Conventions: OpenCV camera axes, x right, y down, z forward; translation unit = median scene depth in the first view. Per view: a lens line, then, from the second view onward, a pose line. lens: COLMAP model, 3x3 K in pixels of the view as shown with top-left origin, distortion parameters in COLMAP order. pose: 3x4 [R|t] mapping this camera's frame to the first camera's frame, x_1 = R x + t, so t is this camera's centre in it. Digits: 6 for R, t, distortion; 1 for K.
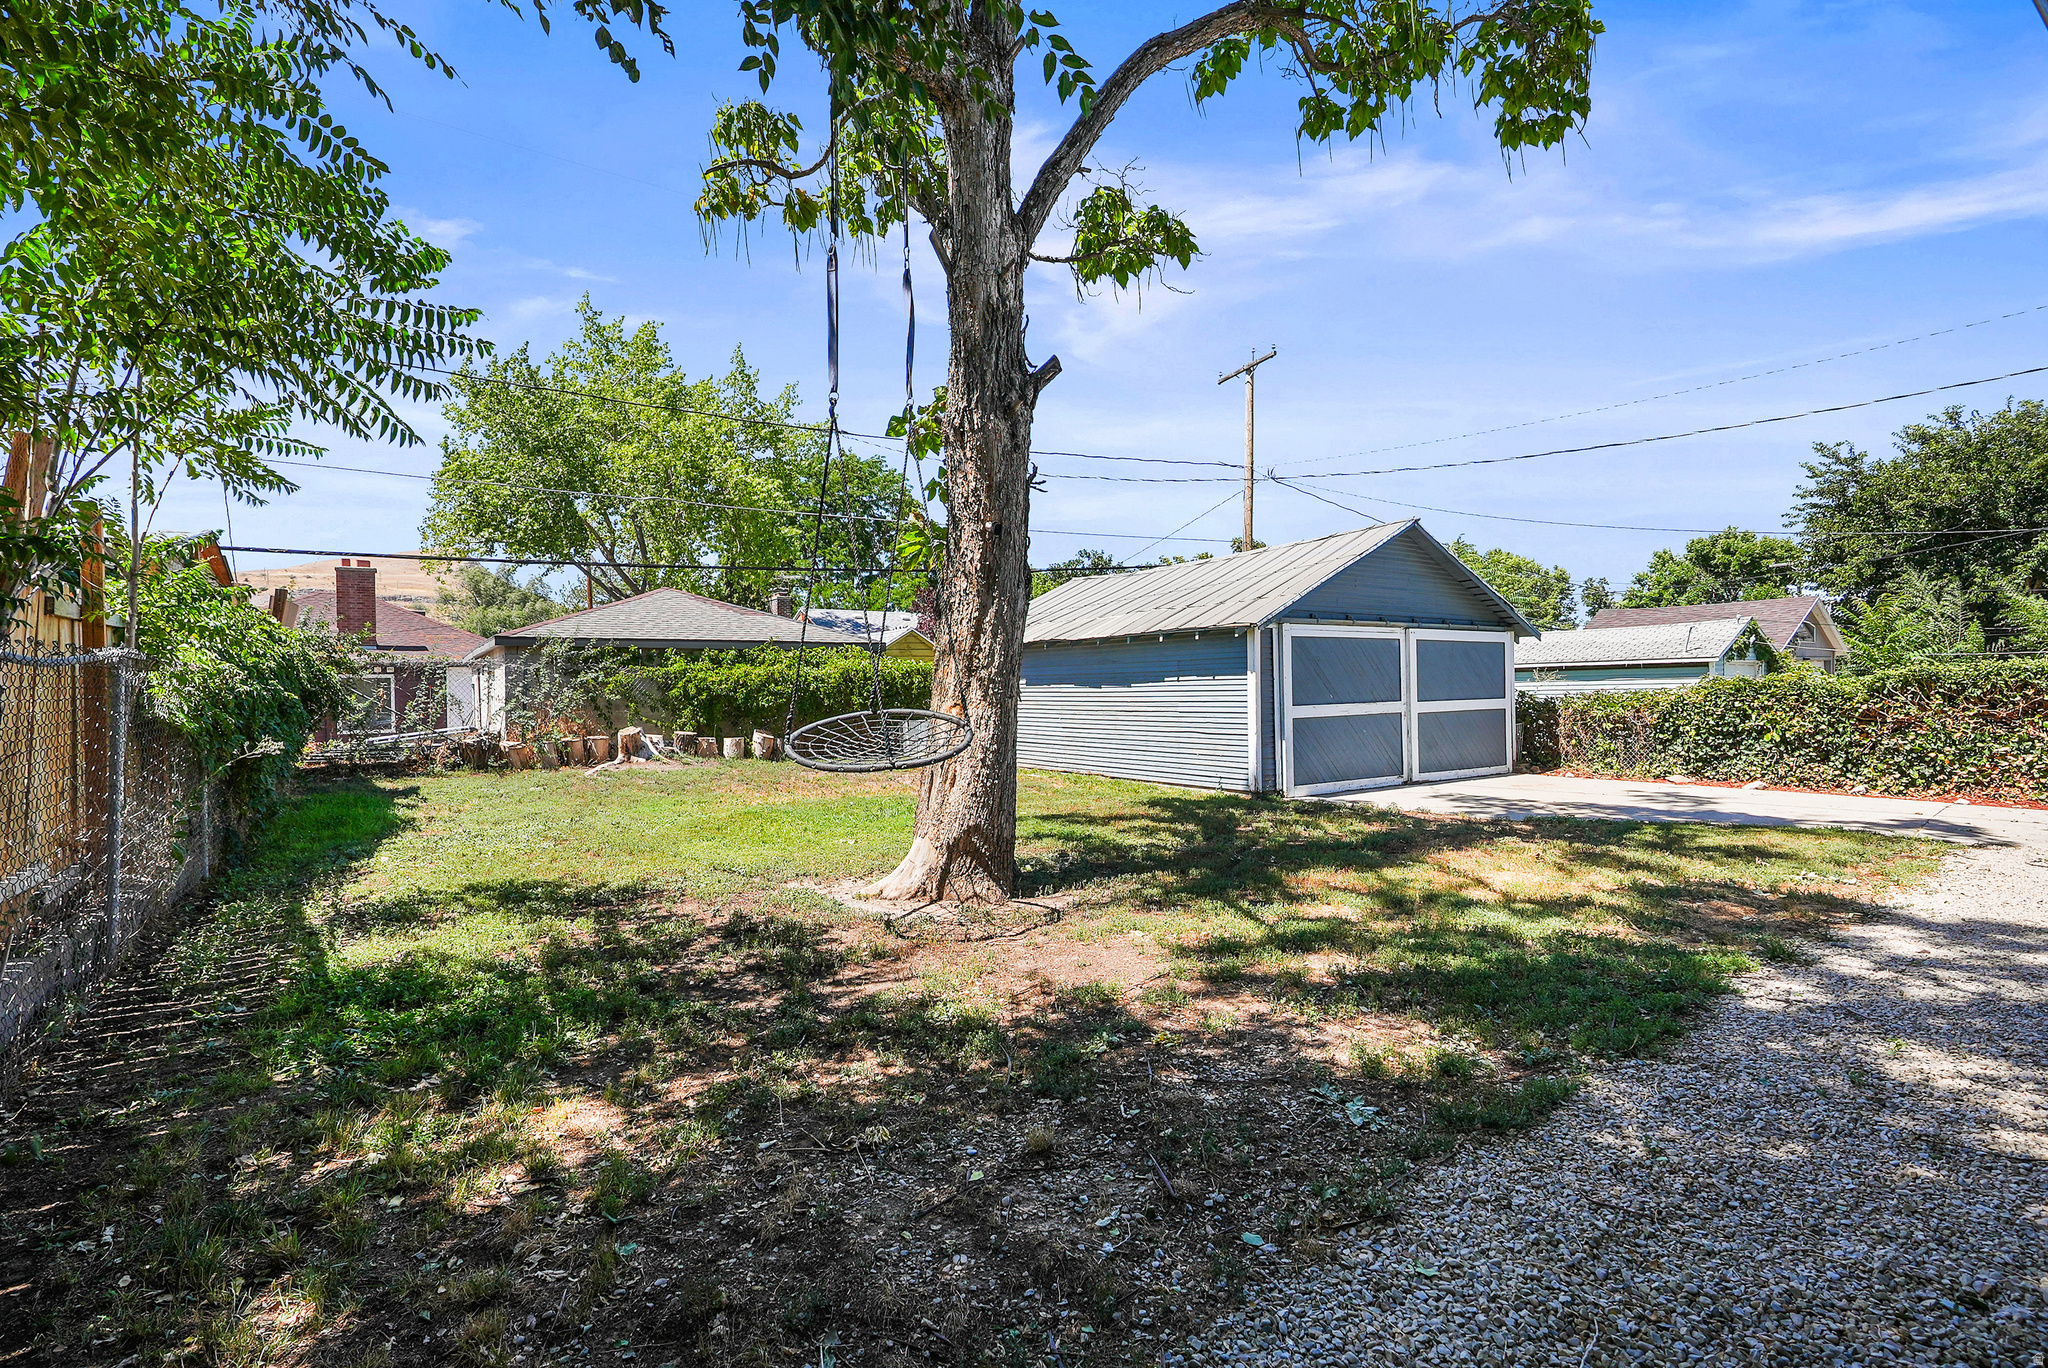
lens RADIAL K [[971.9, 0, 1020.0], [0, 971.9, 684.9], [0, 0, 1]] dist [-0.016591, 0.006147]
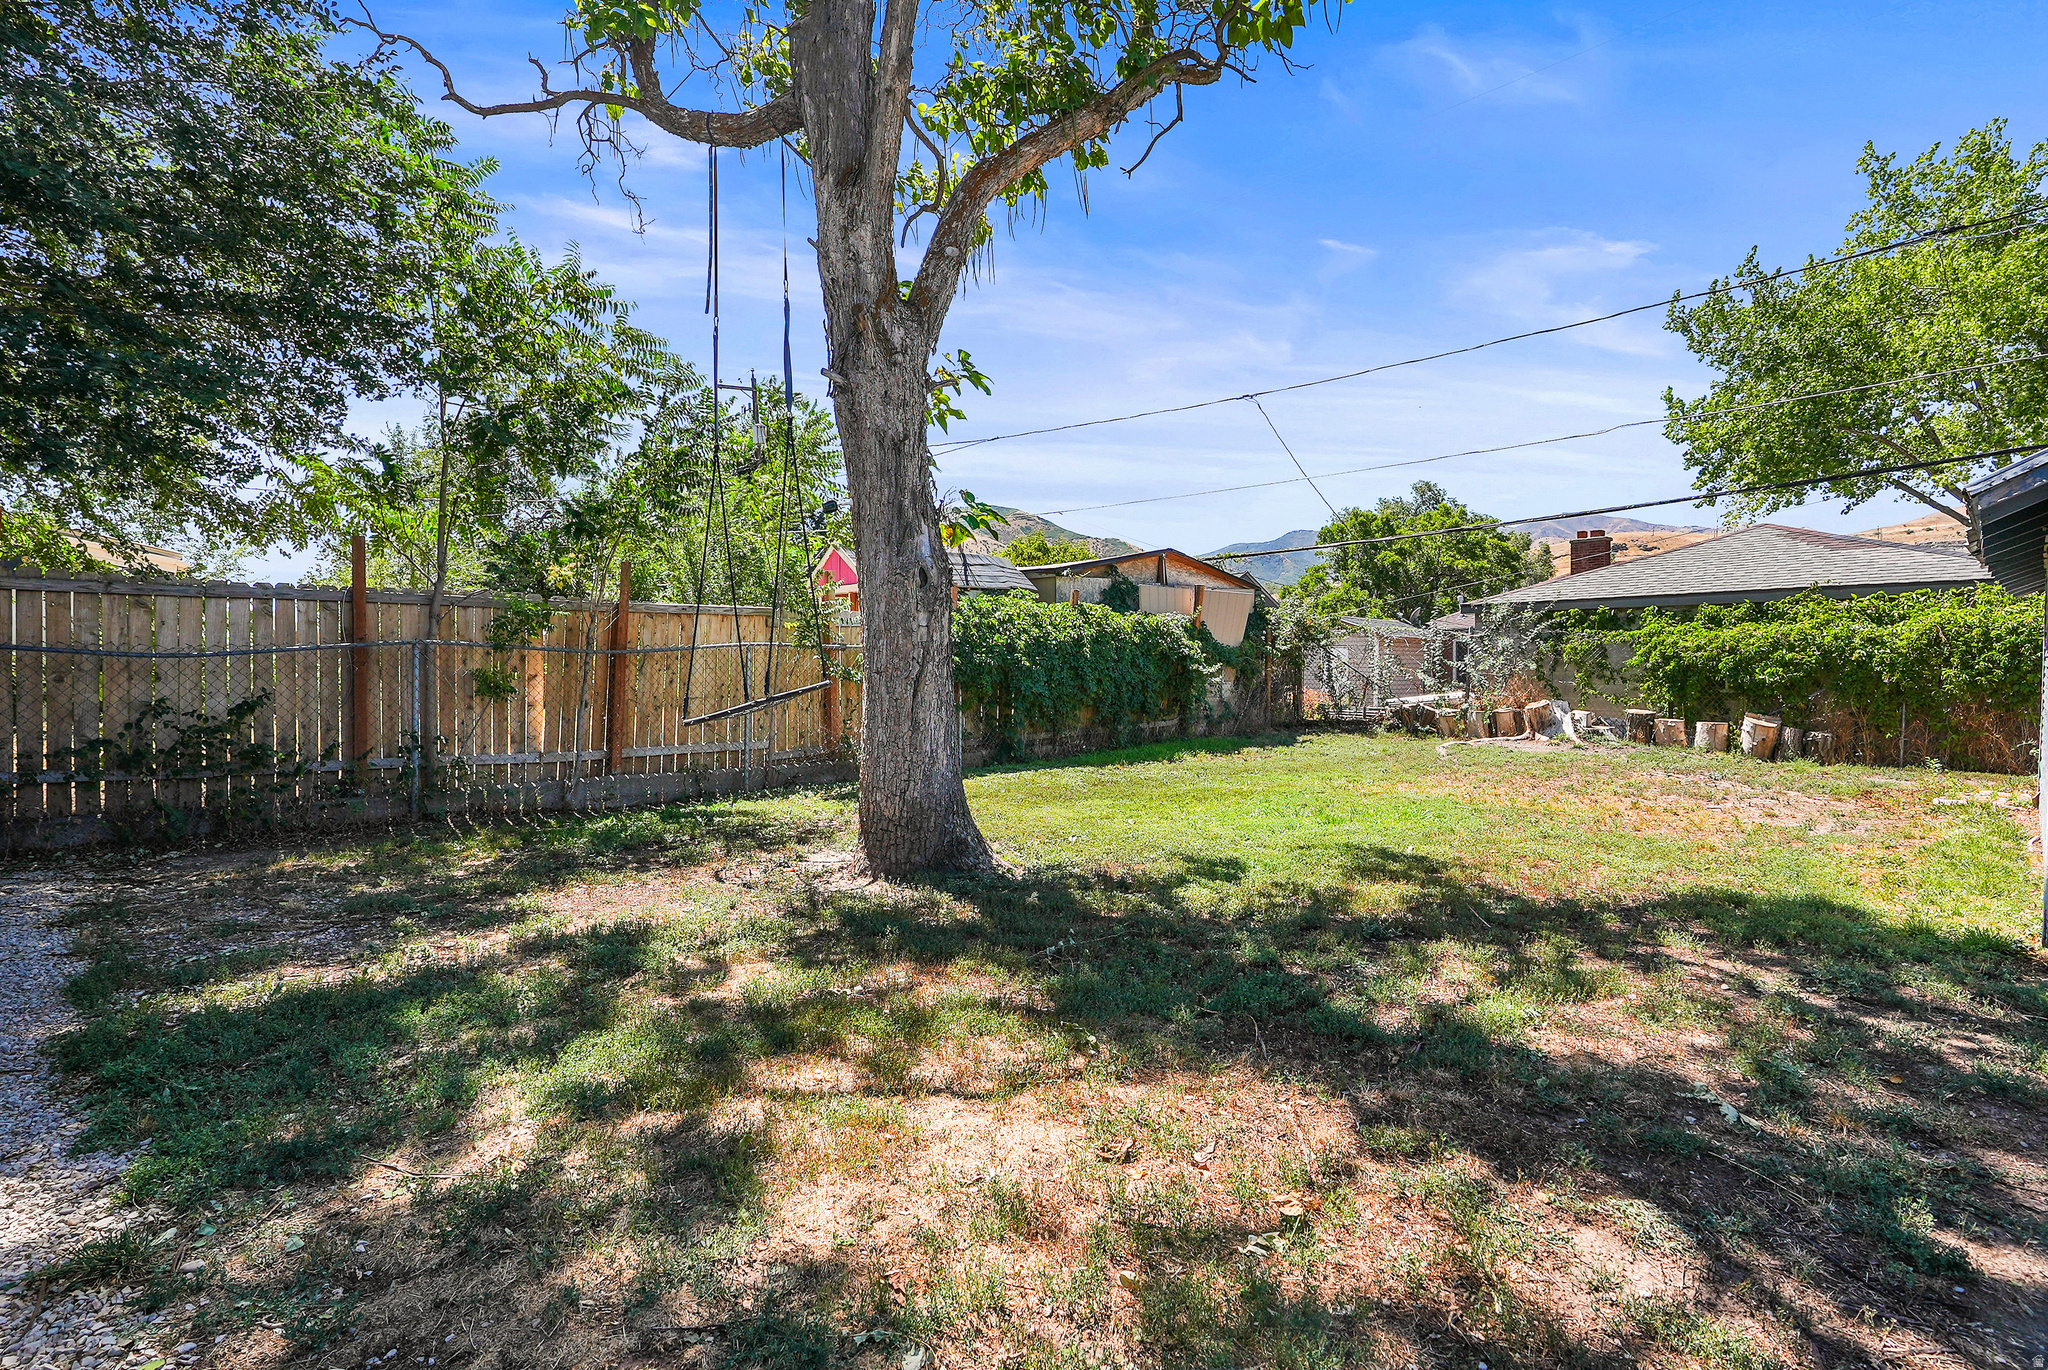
lens RADIAL K [[971.9, 0, 1043.5], [0, 971.9, 683.5], [0, 0, 1]] dist [-0.016591, 0.006147]
pose [[0.170574, 0.028879, -0.984922, 0.407475], [0.005300, 0.999529, 0.030225, -0.000704], [0.985331, -0.010376, 0.170340, 0.432977]]
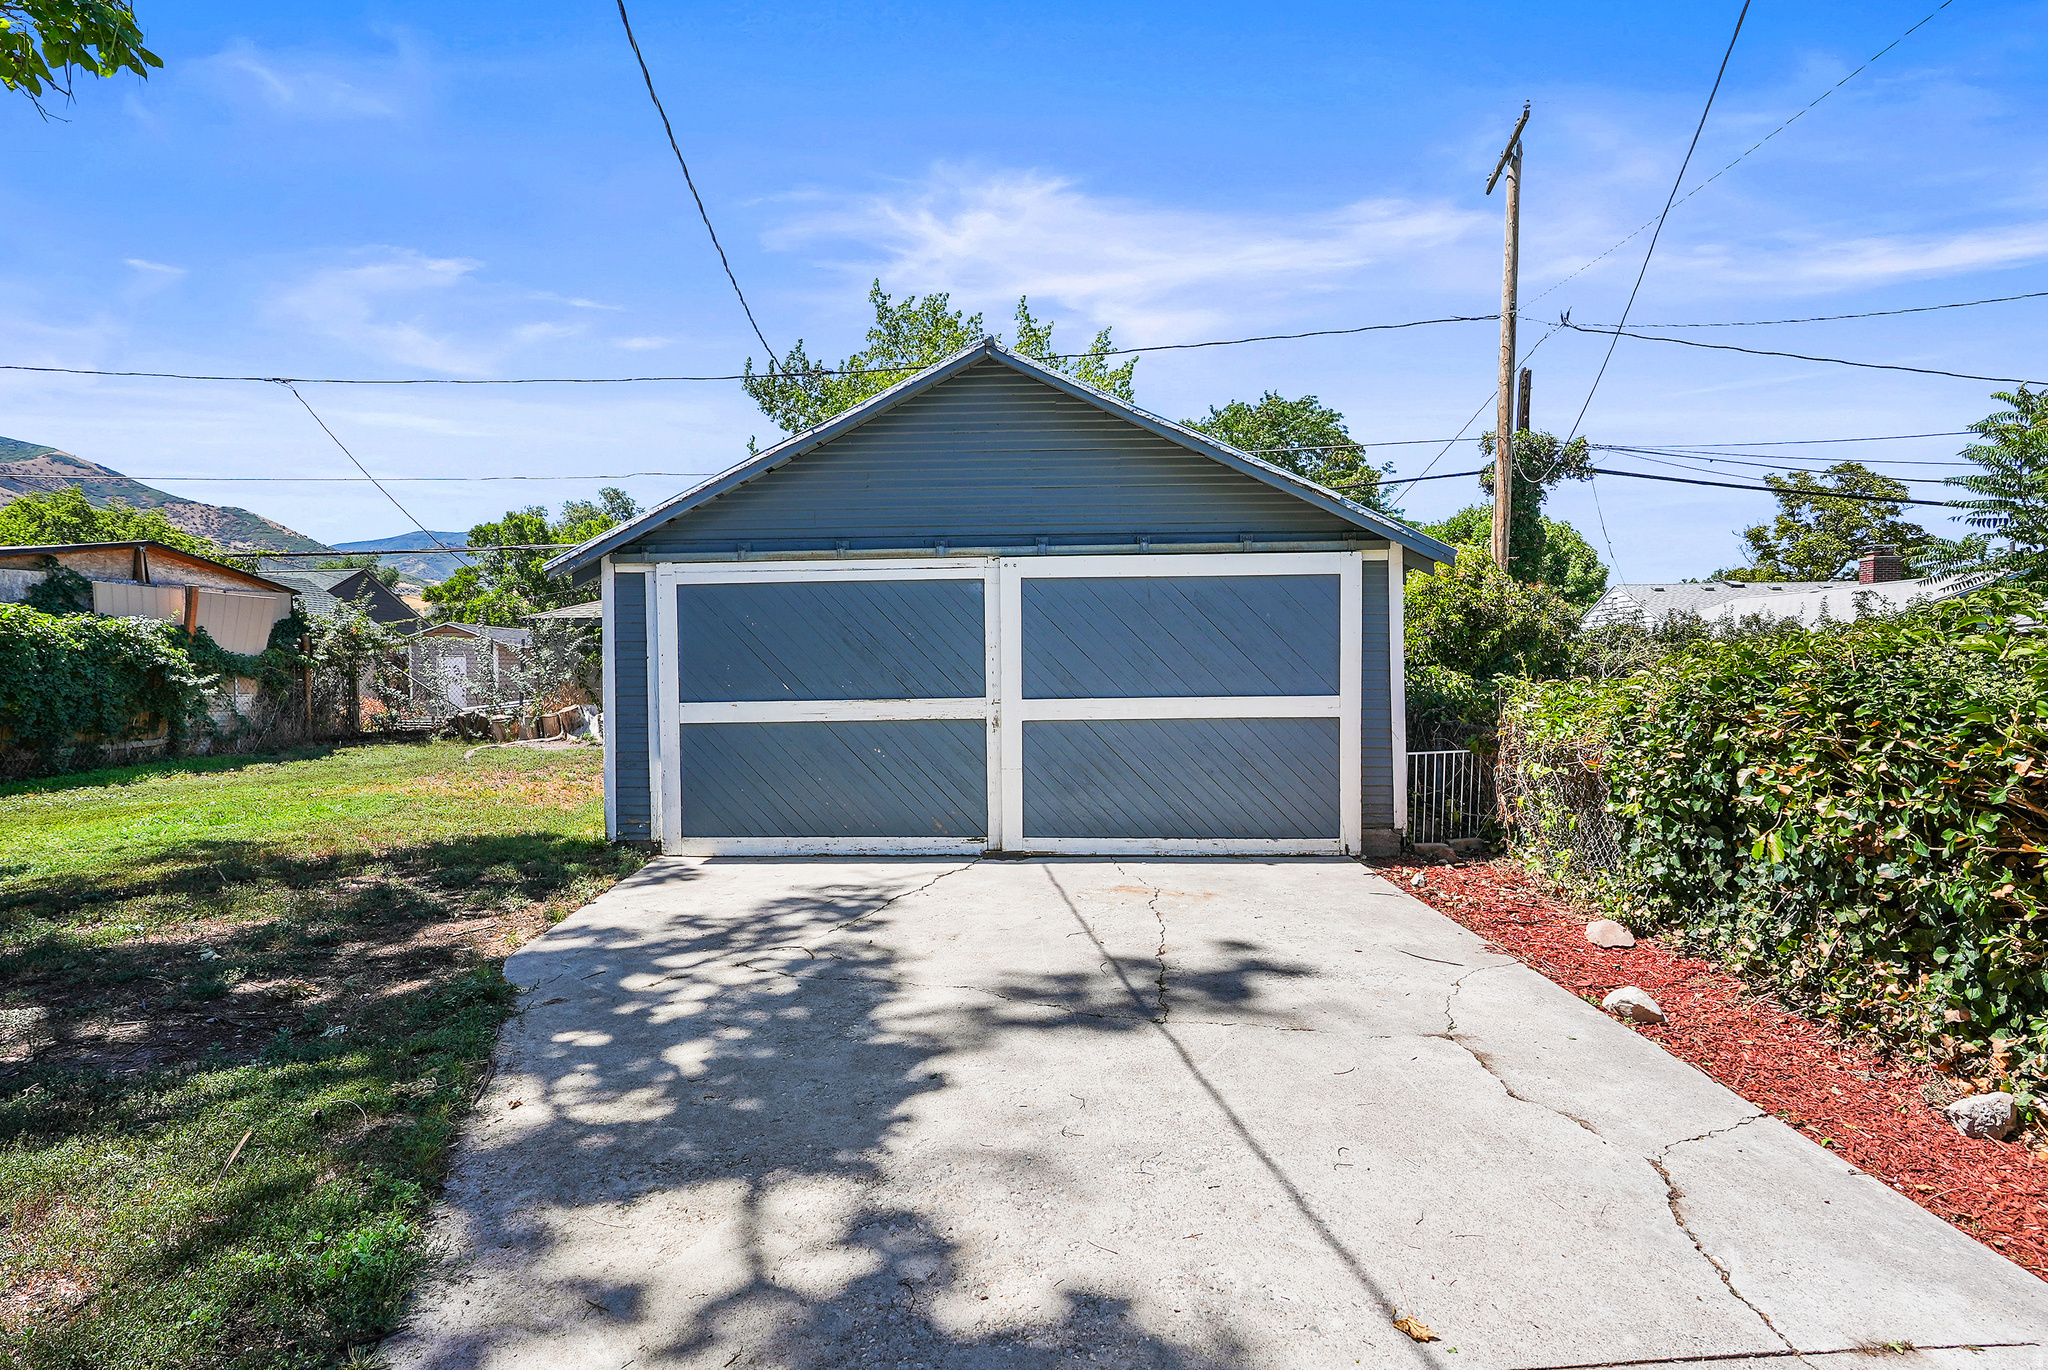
lens RADIAL K [[971.9, 0, 1054.9], [0, 971.9, 703.5], [0, 0, 1]] dist [-0.016591, 0.006147]
pose [[0.815788, 0.025869, -0.577773, 0.604283], [-0.000462, 0.999028, 0.044079, -0.002714], [0.578351, -0.035693, 0.815007, 0.495034]]
